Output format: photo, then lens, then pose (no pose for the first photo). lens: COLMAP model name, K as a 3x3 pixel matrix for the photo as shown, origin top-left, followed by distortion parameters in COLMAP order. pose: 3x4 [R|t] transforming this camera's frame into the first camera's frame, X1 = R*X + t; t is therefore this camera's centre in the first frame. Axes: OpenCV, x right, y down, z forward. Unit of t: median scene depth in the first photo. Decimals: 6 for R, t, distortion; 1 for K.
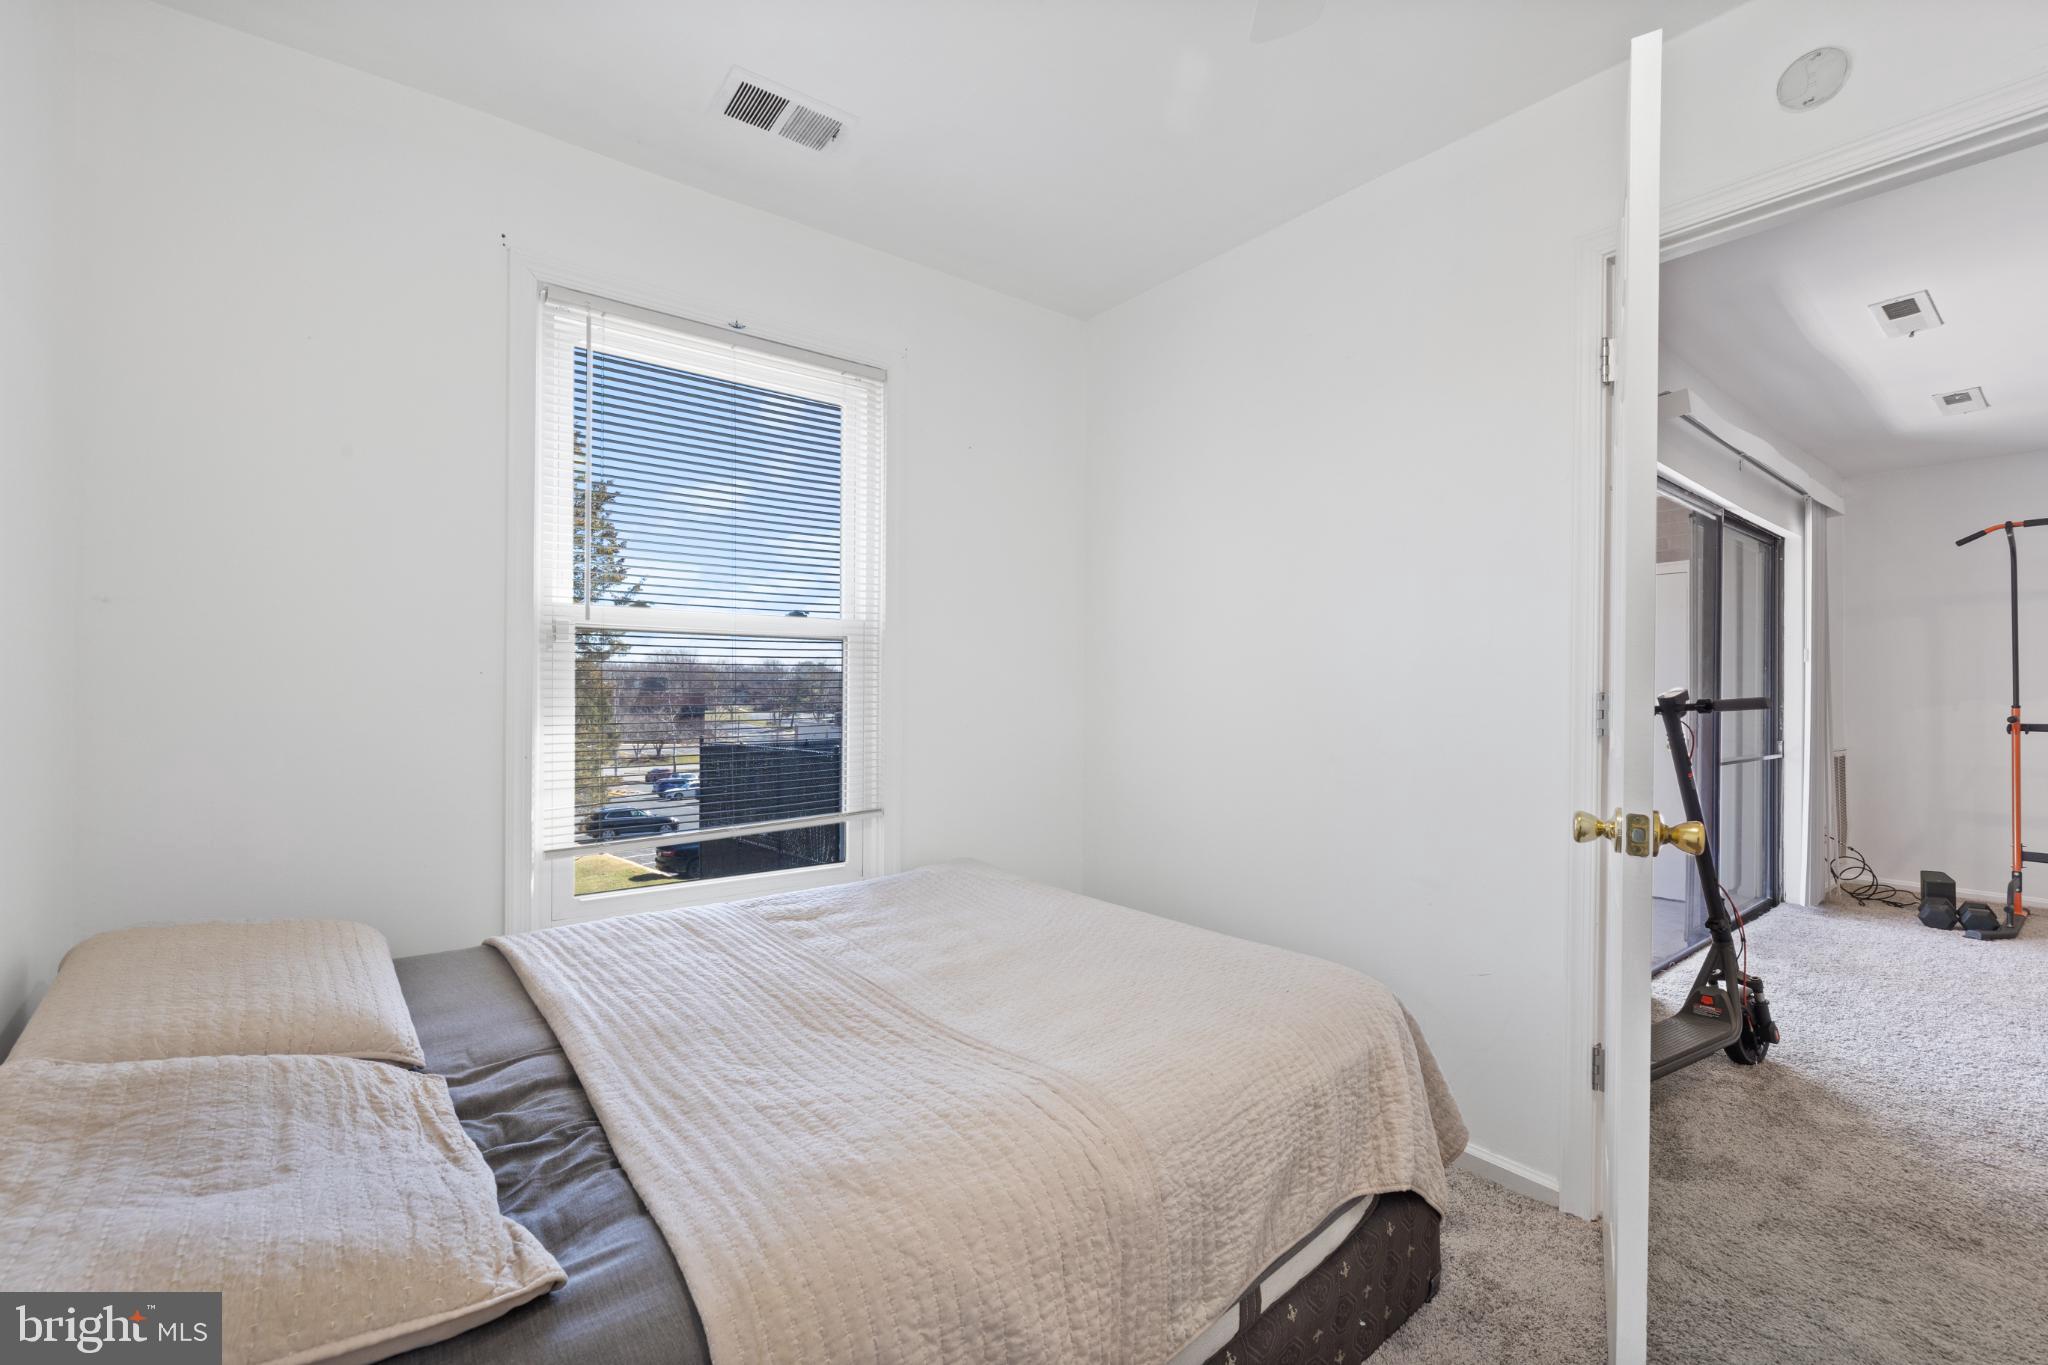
lens RADIAL K [[881.3, 0, 1024.0], [0, 881.3, 682.5], [0, 0, 1]] dist [-0.000791, -0.000170]
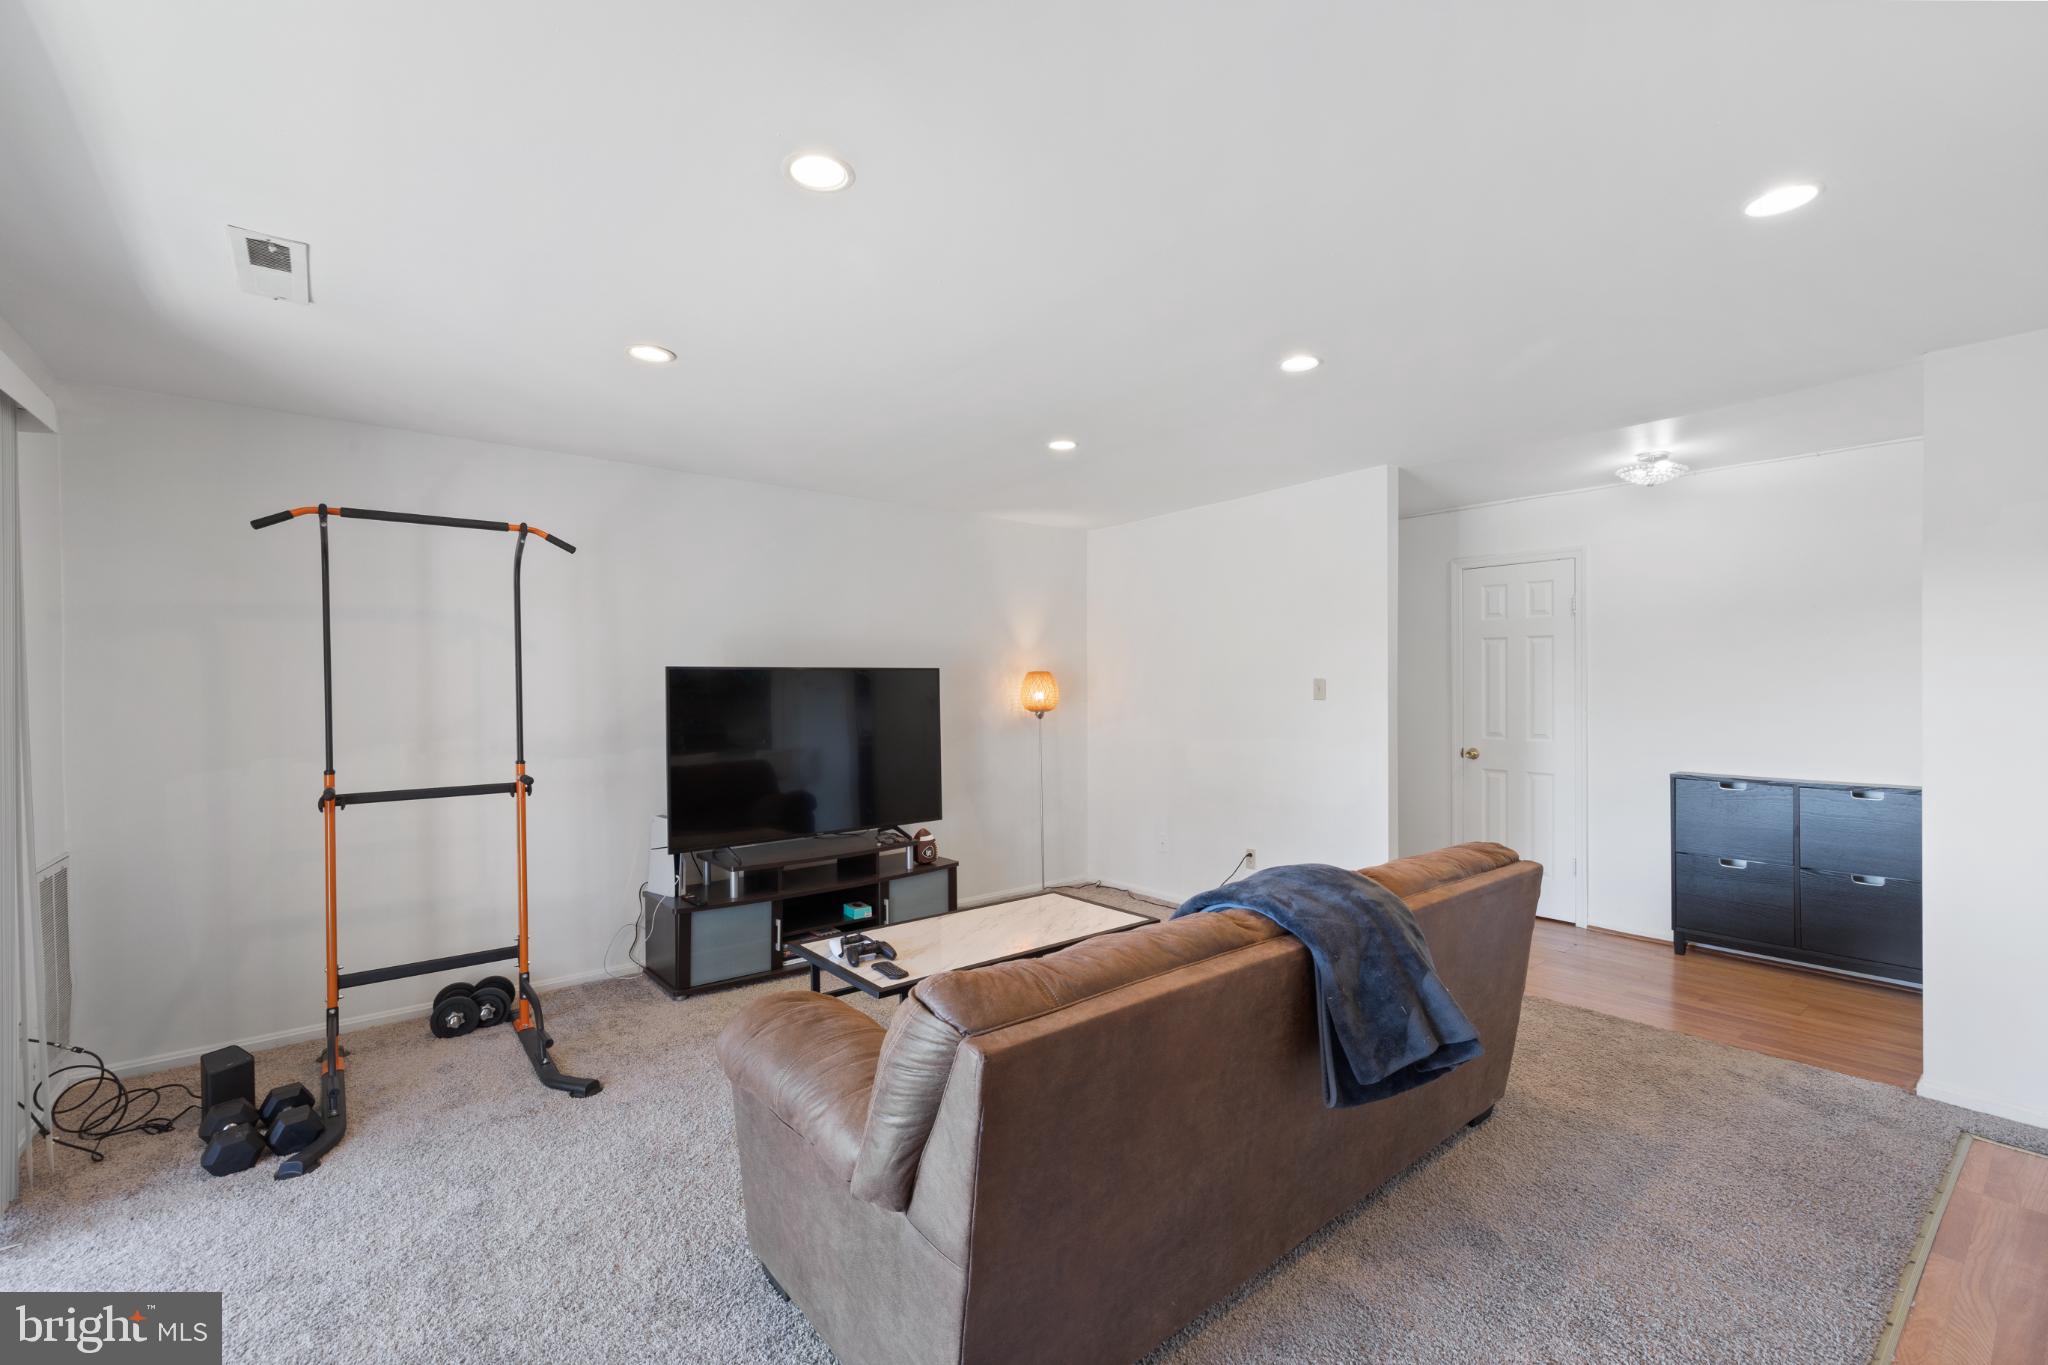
lens RADIAL K [[860.8, 0, 1031.6], [0, 860.8, 680.9], [0, 0, 1]] dist [-0.002826, 0.000040]
pose [[-0.007904, -0.002146, 0.999966, 0.434823], [0.001377, 0.999997, 0.002157, -0.045183], [-0.999968, 0.001394, -0.007901, 0.442640]]
